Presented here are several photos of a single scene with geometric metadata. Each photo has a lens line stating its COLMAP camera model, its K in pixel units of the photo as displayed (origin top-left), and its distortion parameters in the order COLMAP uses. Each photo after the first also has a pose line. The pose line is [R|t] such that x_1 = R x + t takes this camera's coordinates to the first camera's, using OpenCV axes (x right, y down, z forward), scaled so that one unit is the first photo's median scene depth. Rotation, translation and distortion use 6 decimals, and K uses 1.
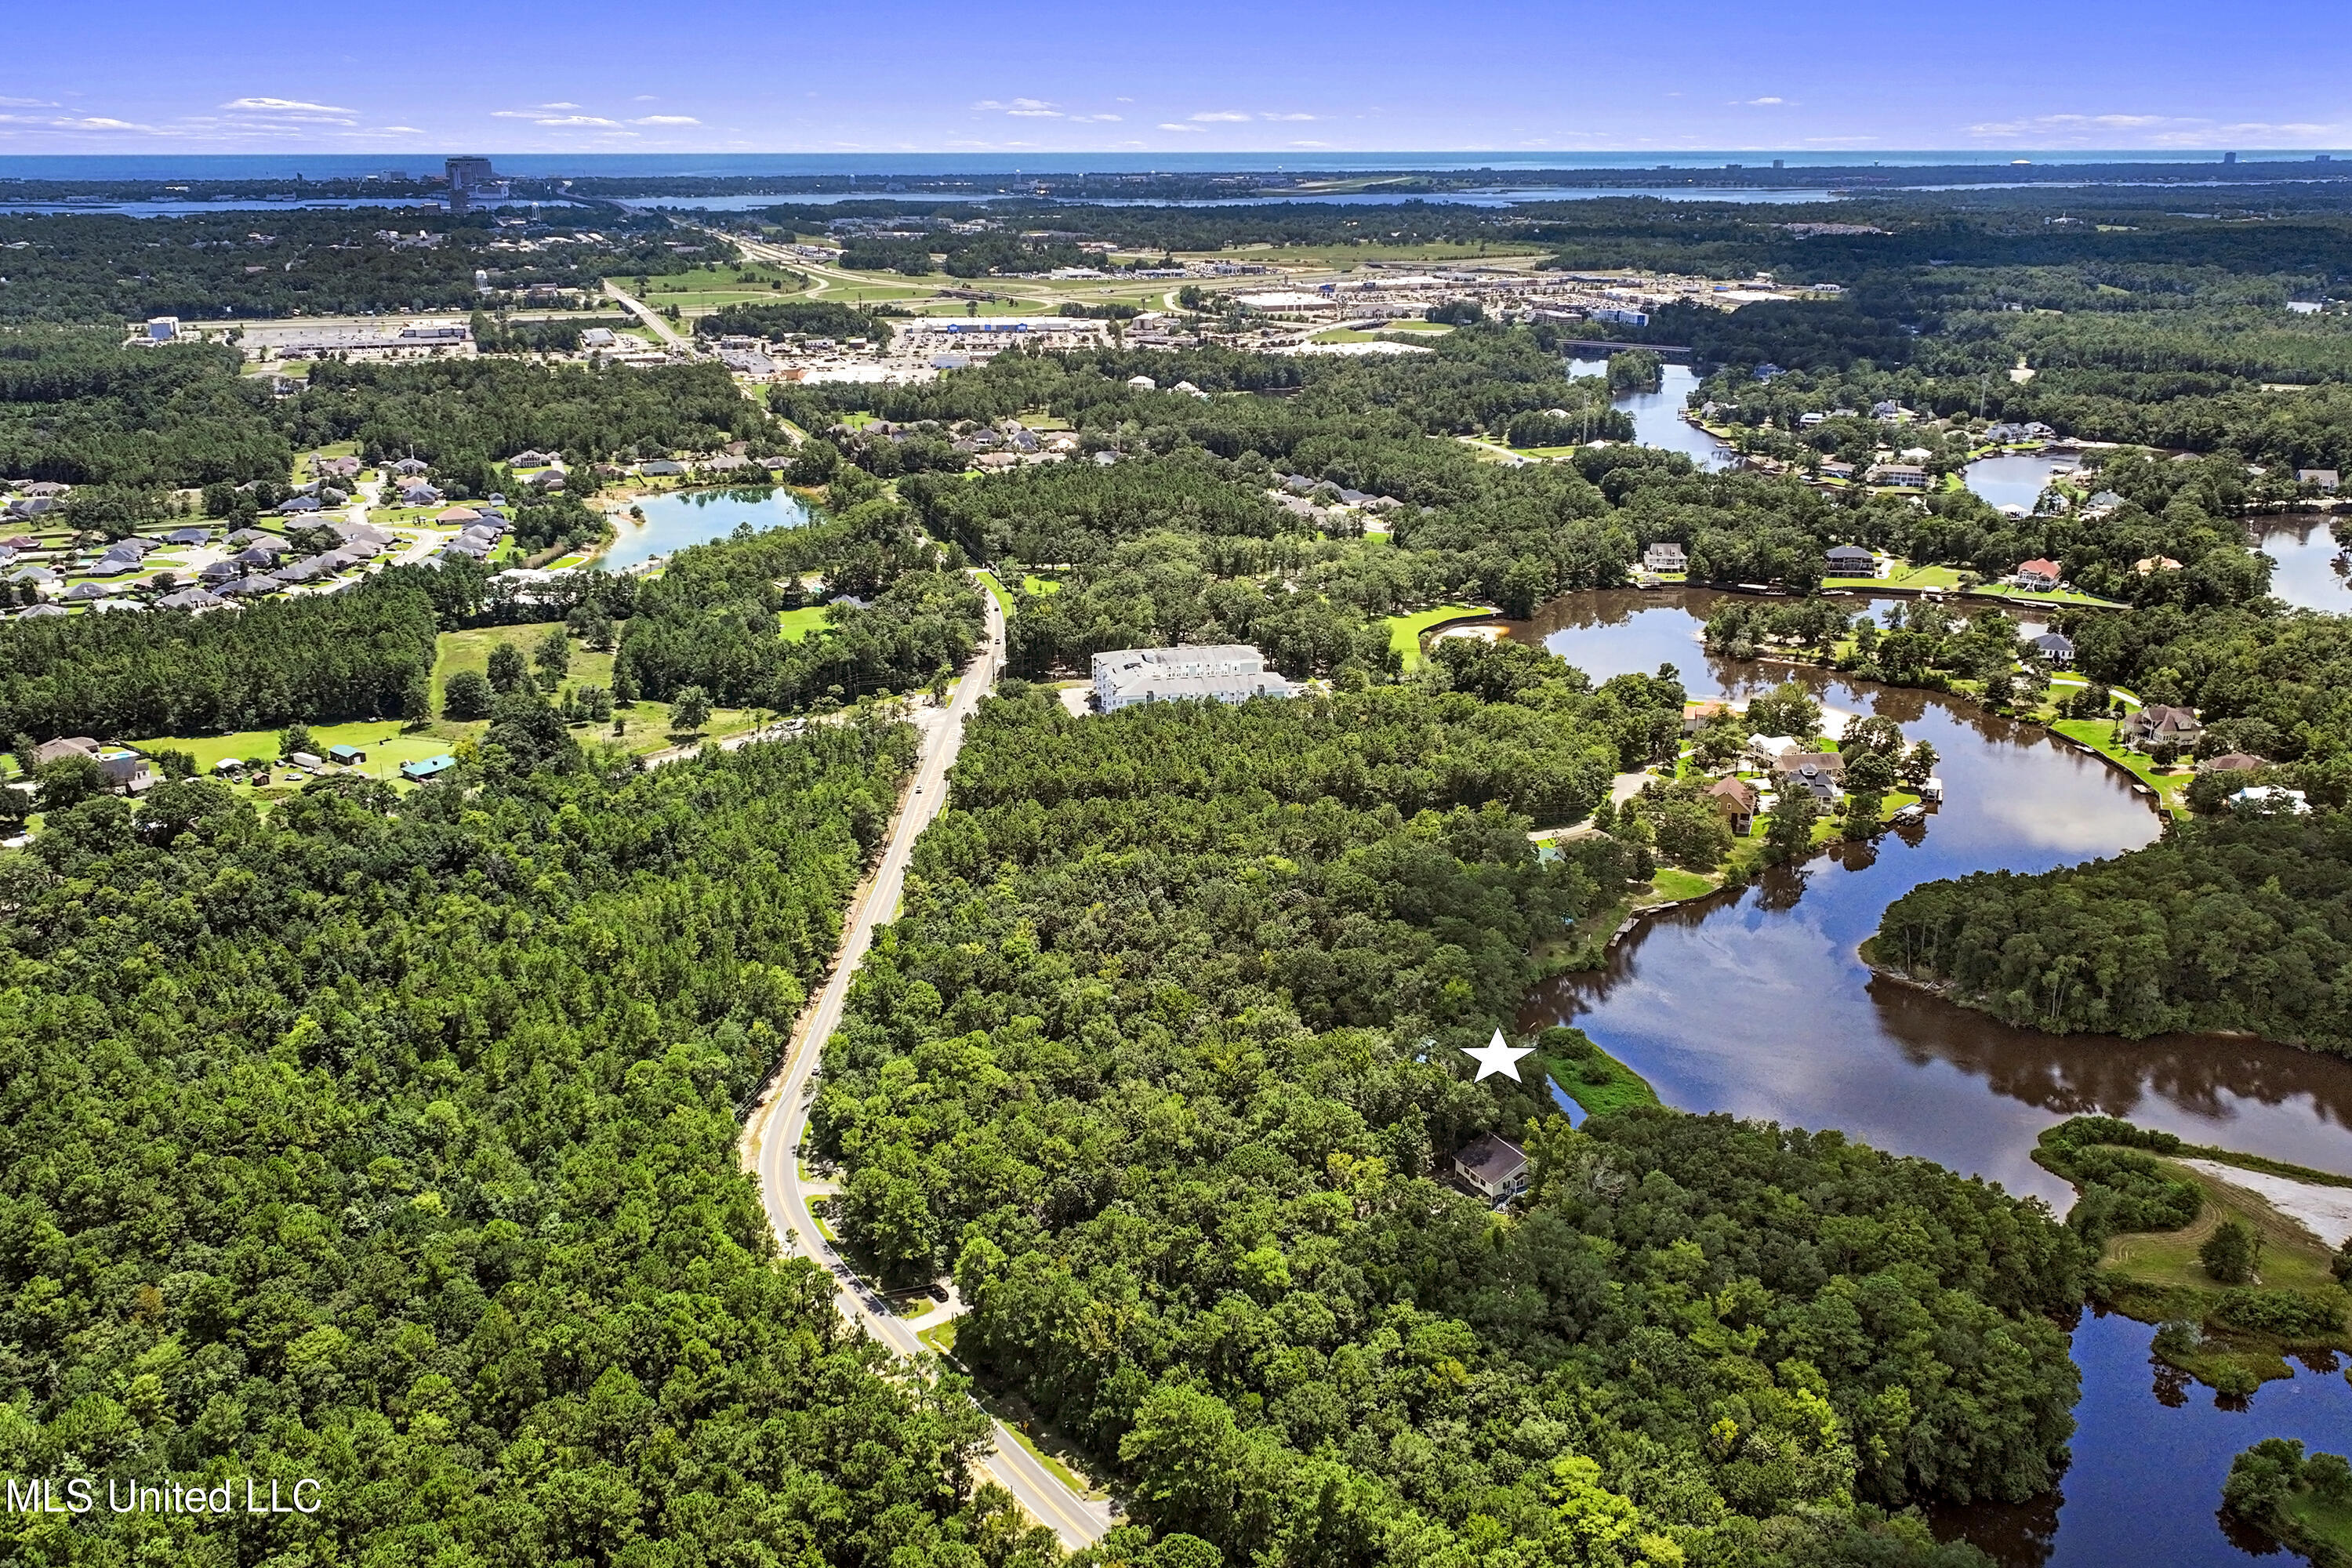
lens RADIAL K [[1958.4, 0, 1187.8], [0, 1958.4, 788.8], [0, 0, 1]] dist [0.001313, 0.007384]
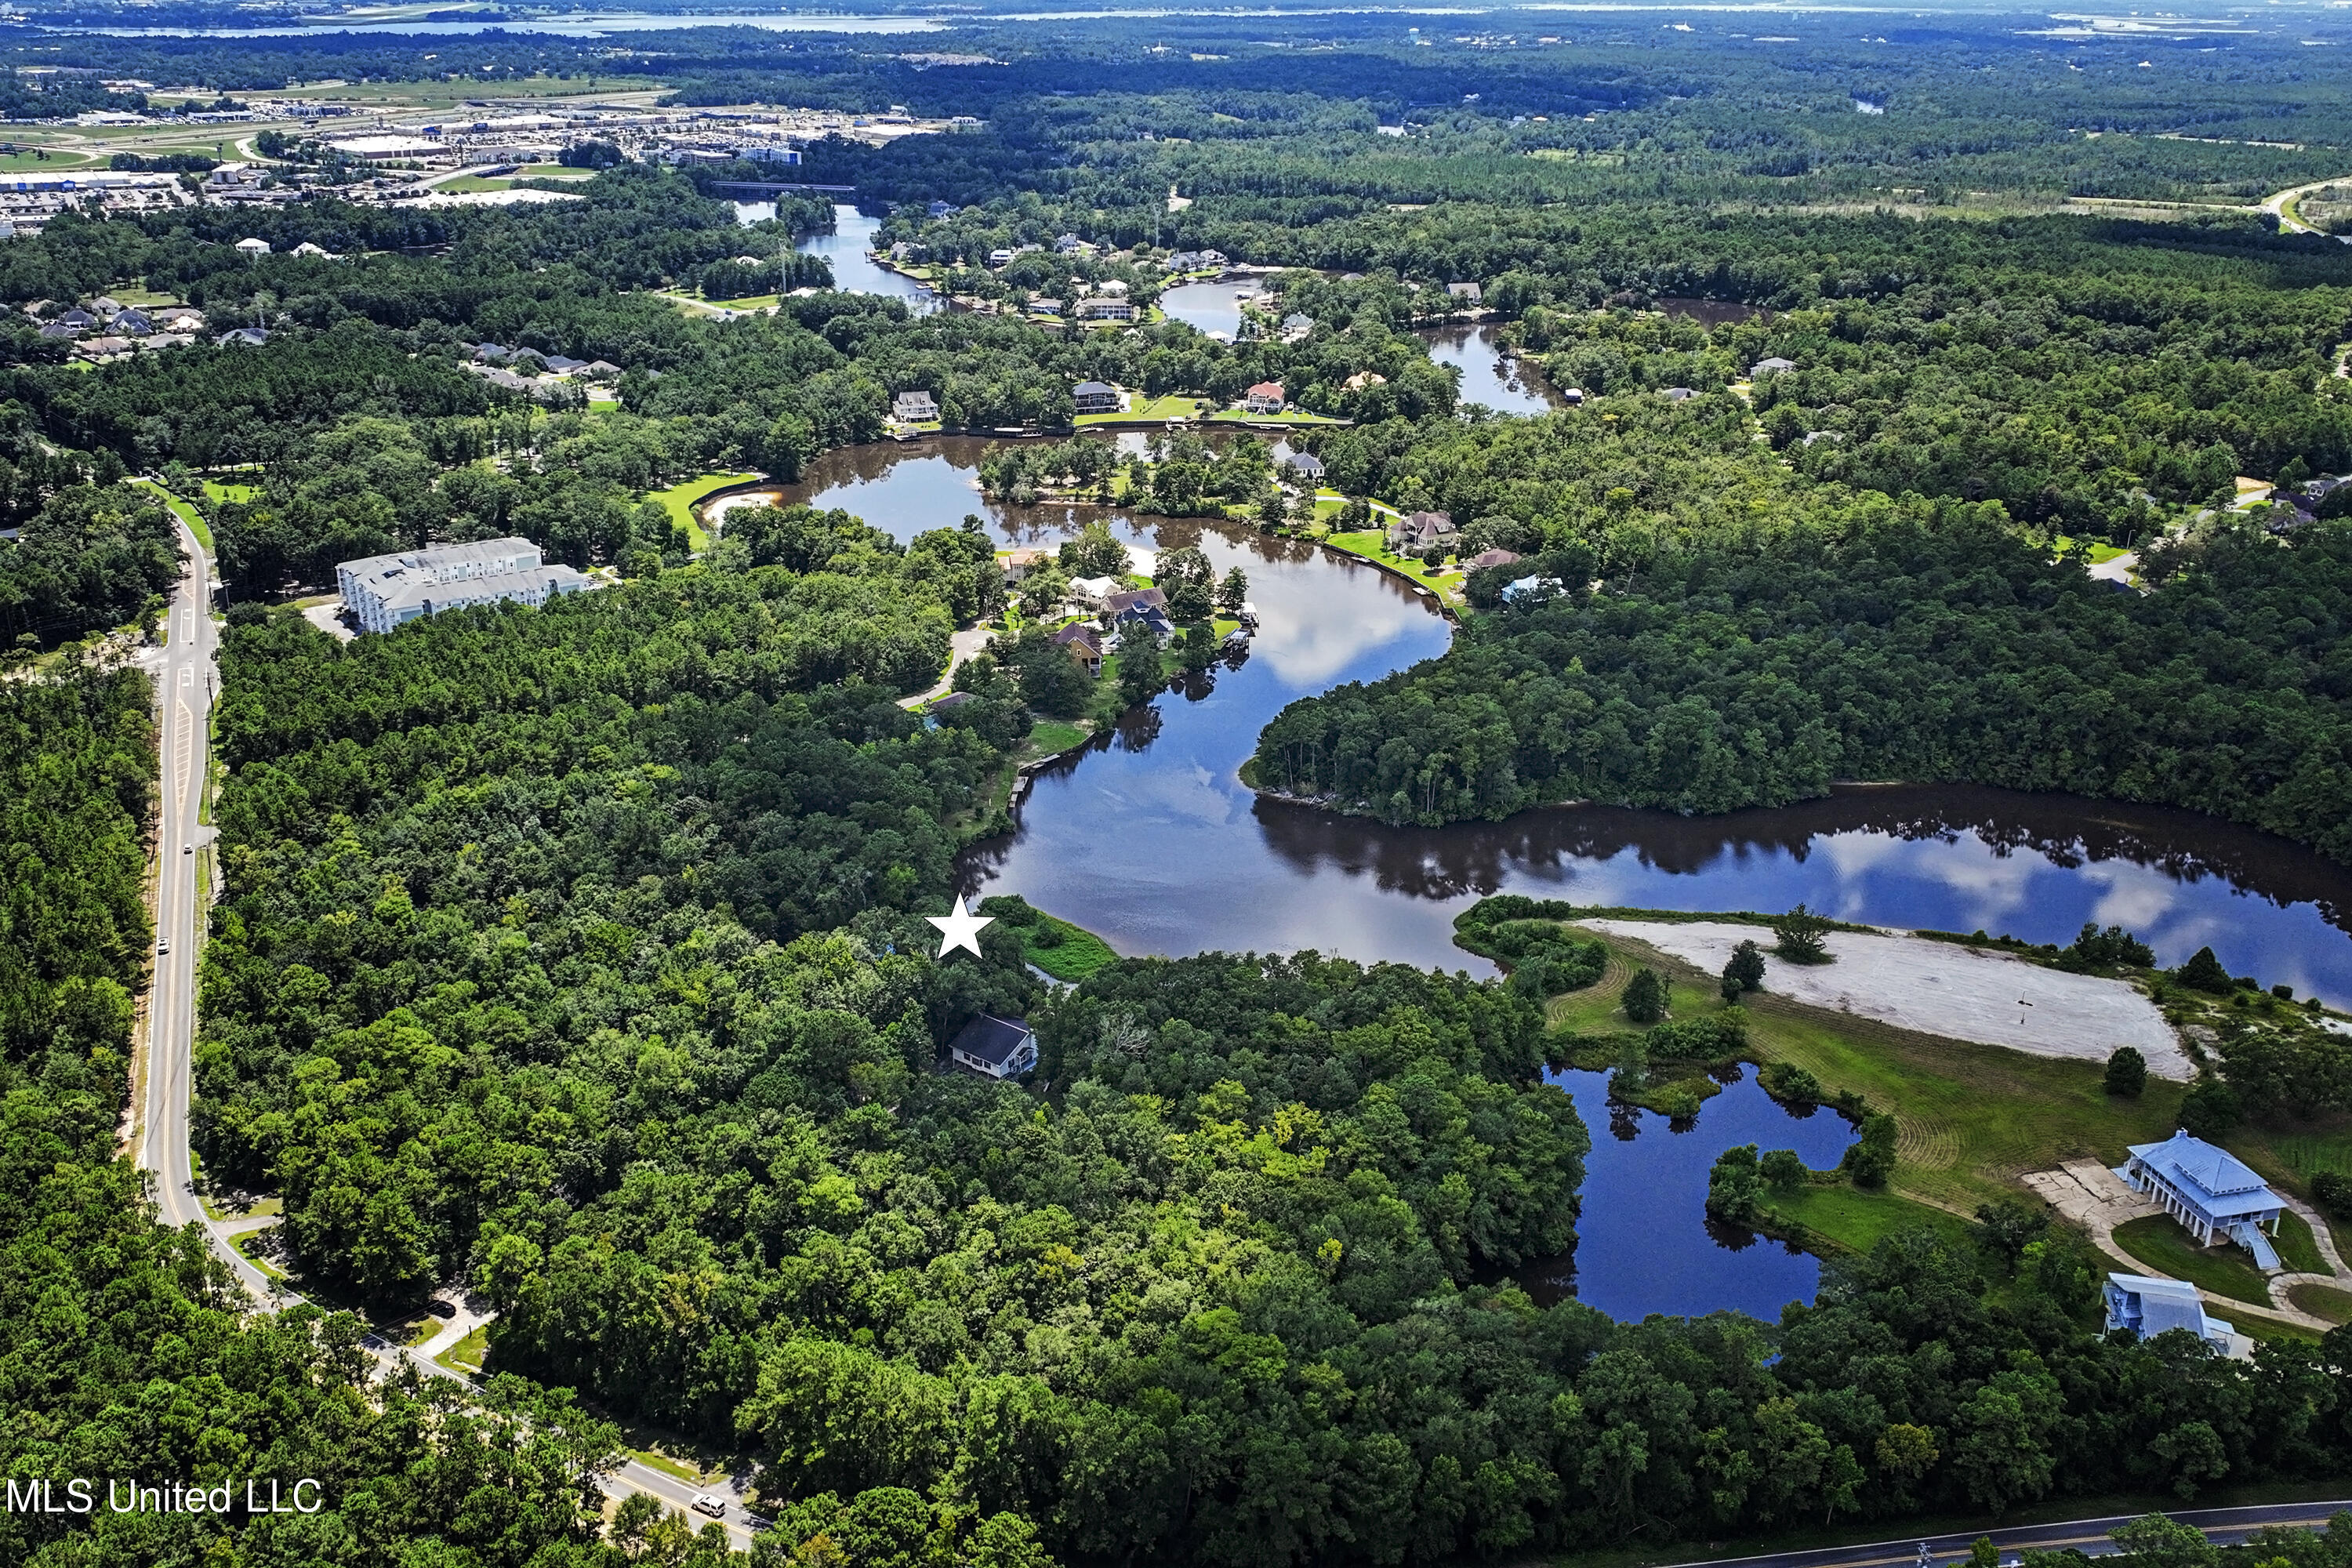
lens RADIAL K [[2035.7, 0, 1163.0], [0, 2035.7, 787.1], [0, 0, 1]] dist [0.008602, -0.010673]
pose [[0.913924, -0.142284, 0.380129, -0.079551], [0.117627, 0.989199, 0.087458, -0.007888], [-0.388467, -0.035216, 0.920789, 0.025038]]
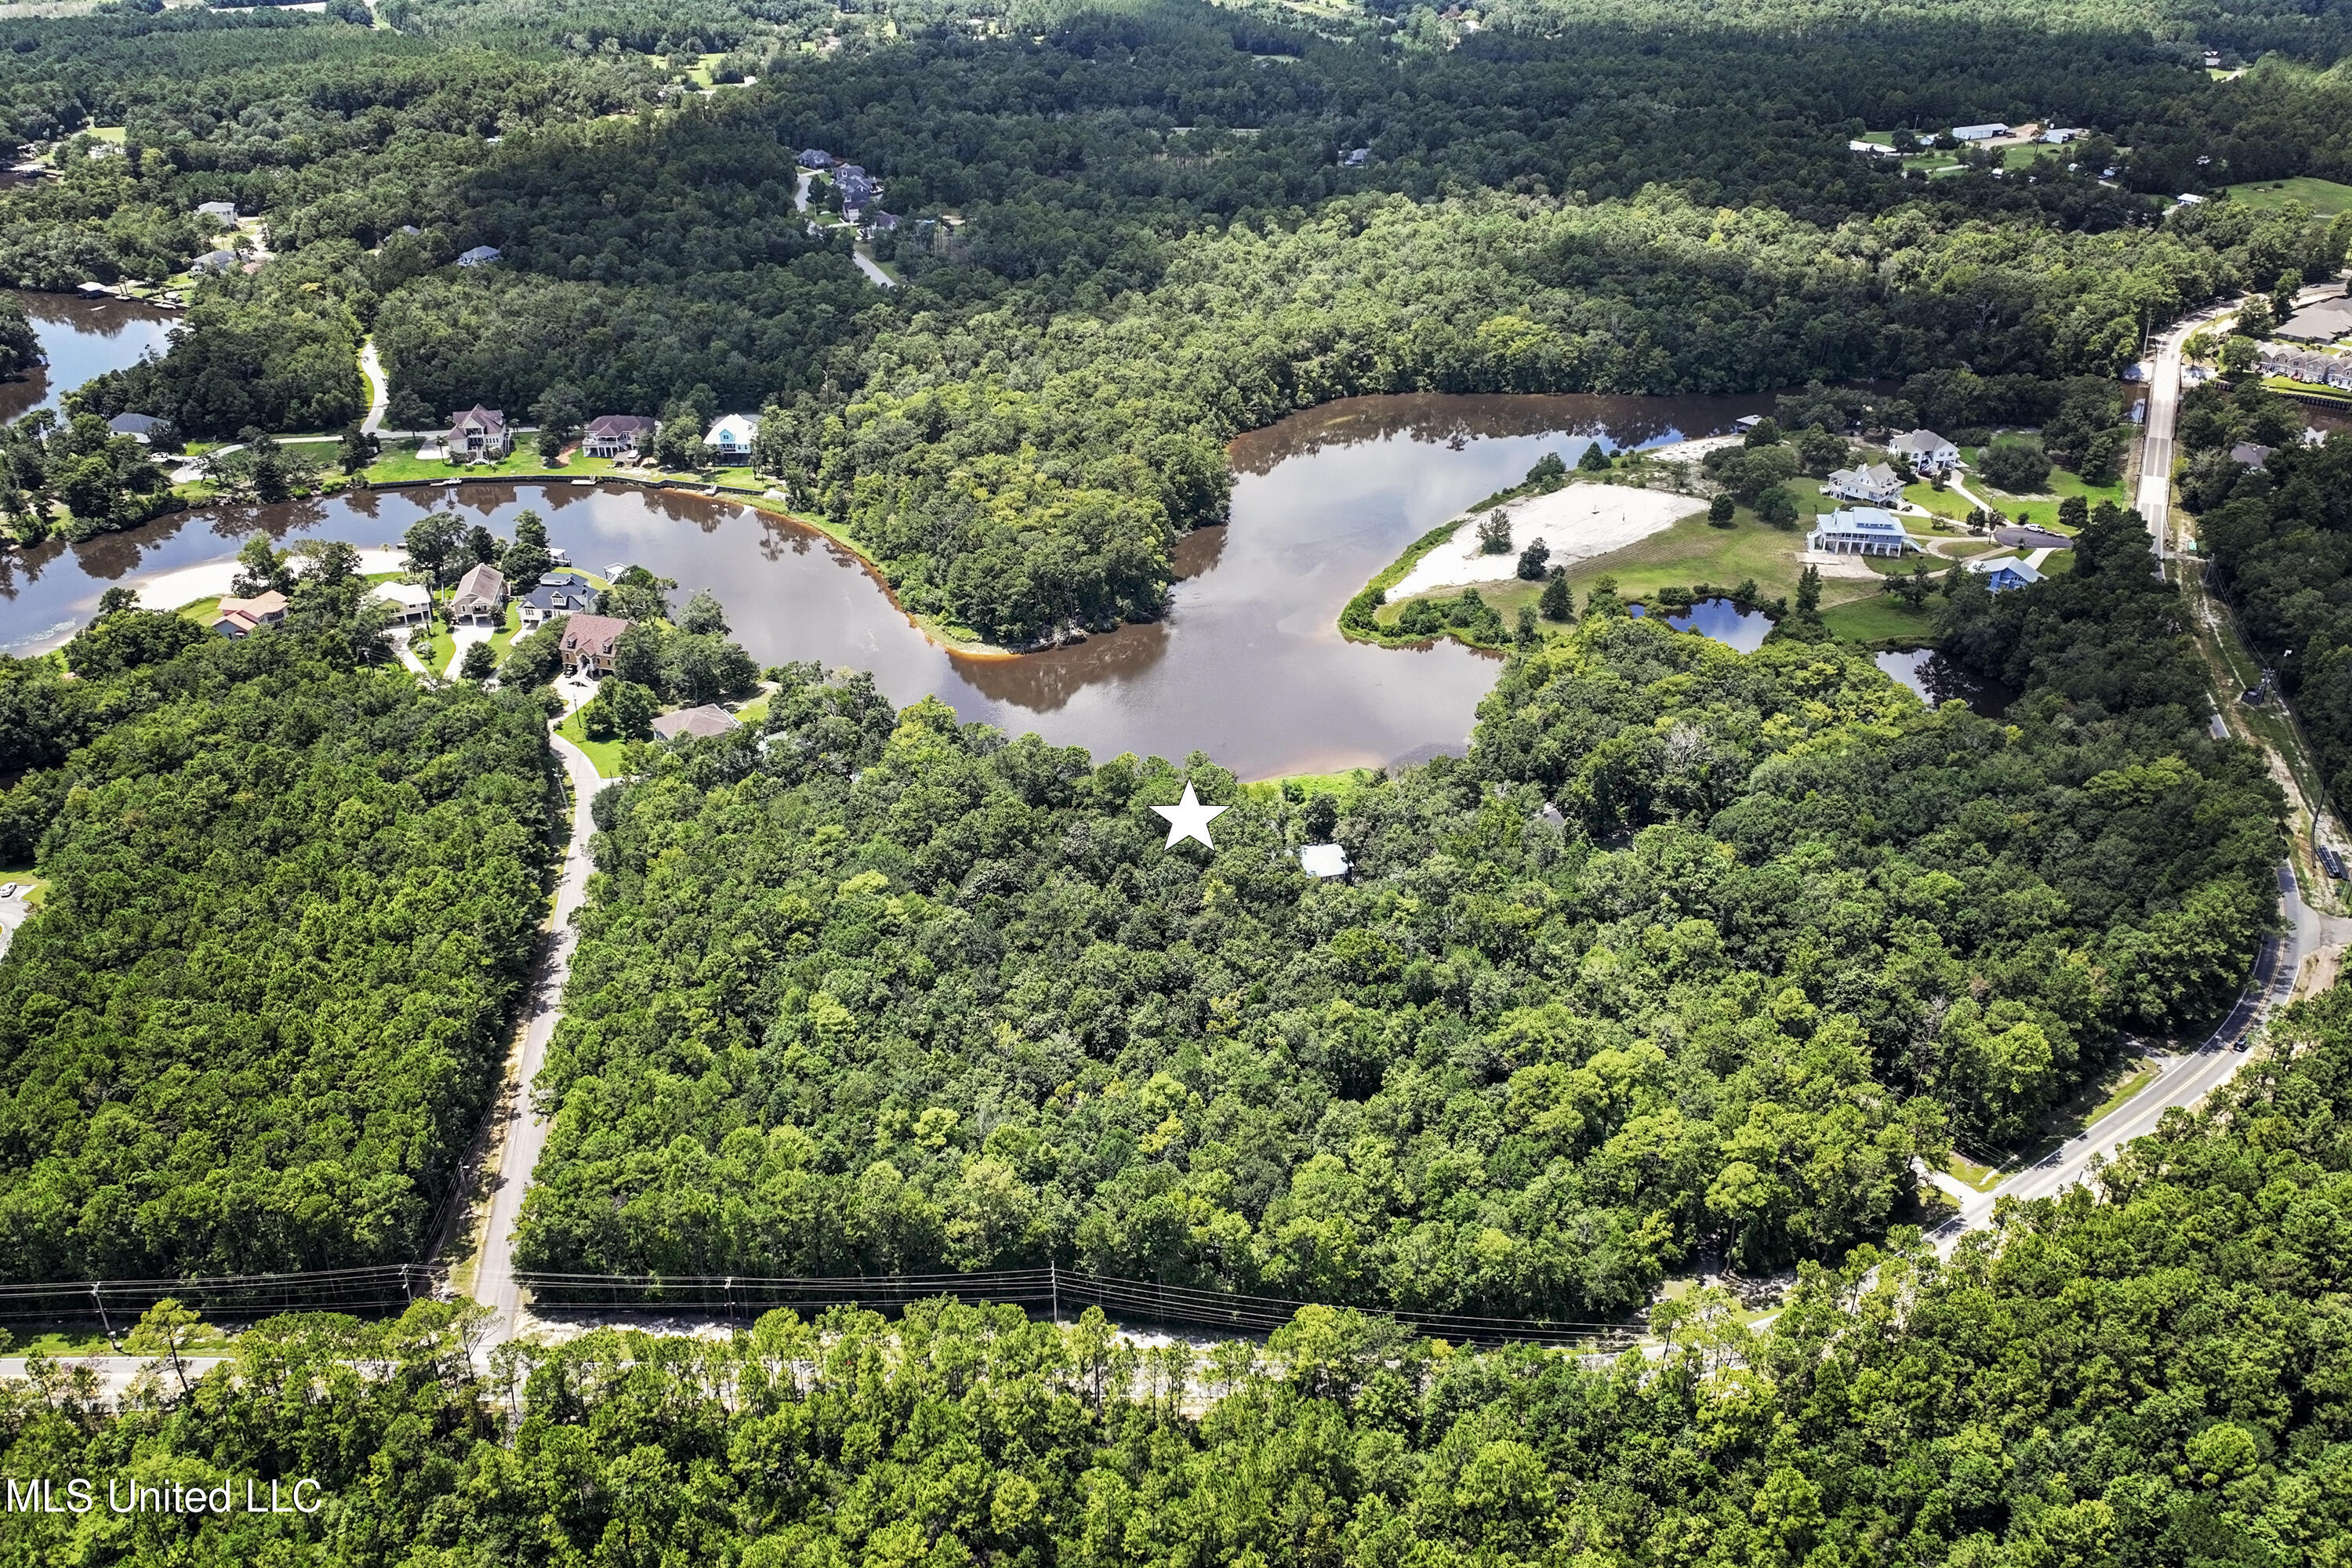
lens RADIAL K [[1958.4, 0, 1169.5], [0, 1958.4, 777.6], [0, 0, 1]] dist [0.001313, 0.007384]
pose [[-0.024974, -0.466588, 0.884122, -0.448918], [0.318026, 0.834744, 0.449512, -0.221016], [-0.947753, 0.292400, 0.127540, 0.632259]]
